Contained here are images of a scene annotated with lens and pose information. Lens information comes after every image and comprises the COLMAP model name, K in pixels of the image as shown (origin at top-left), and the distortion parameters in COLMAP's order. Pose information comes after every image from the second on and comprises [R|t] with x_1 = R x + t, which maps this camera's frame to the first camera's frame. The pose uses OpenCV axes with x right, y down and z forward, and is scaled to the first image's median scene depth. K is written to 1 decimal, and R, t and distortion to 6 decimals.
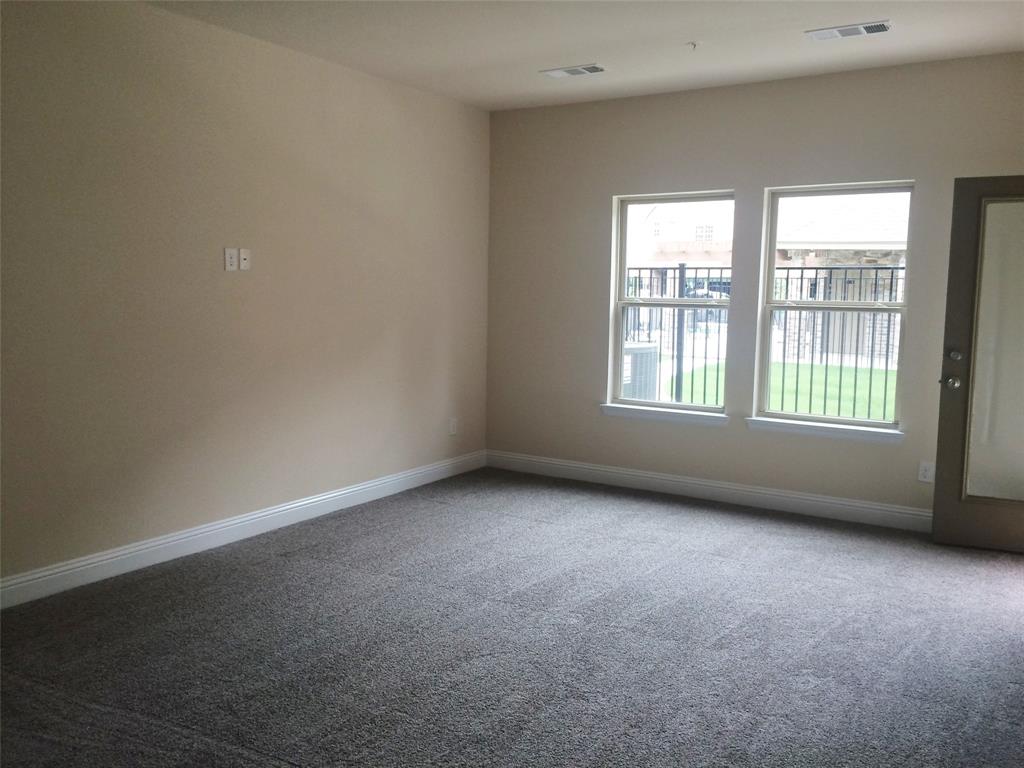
lens RADIAL K [[882.3, 0, 509.4], [0, 882.3, 381.8], [0, 0, 1]] dist [0.081621, -0.108119]
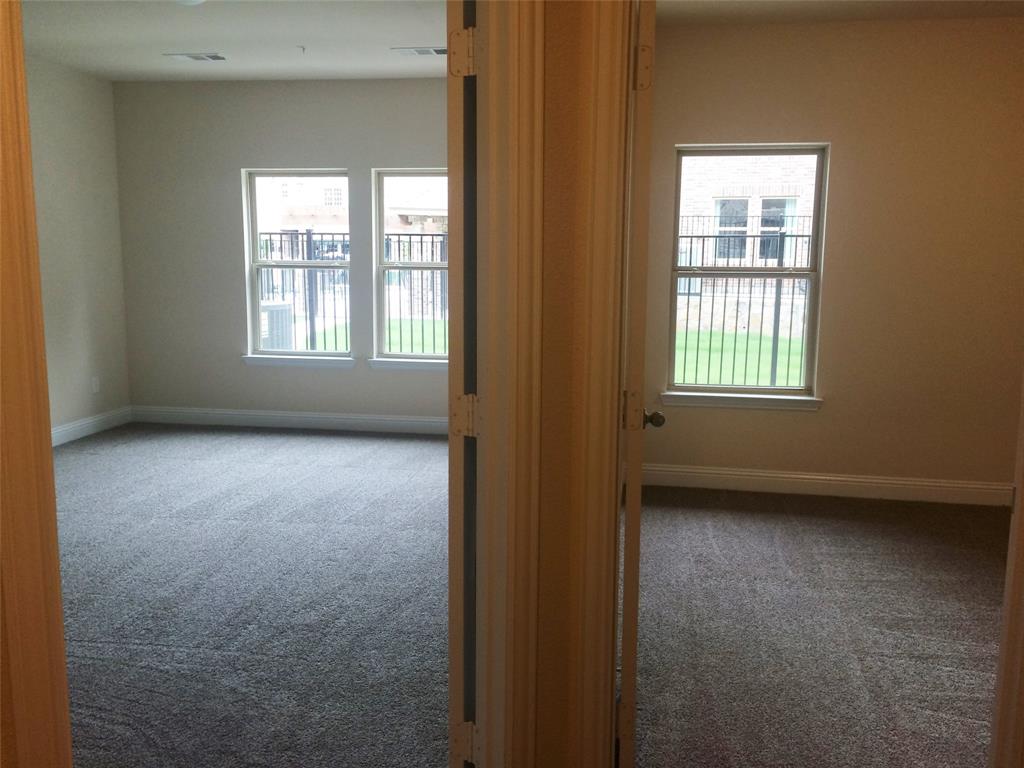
lens RADIAL K [[882.3, 0, 509.4], [0, 882.3, 381.8], [0, 0, 1]] dist [0.081621, -0.108119]
pose [[0.919166, -0.063387, 0.388737, -0.026175], [0.047112, 0.997573, 0.051266, 0.017179], [-0.391043, -0.028808, 0.919922, -0.175906]]
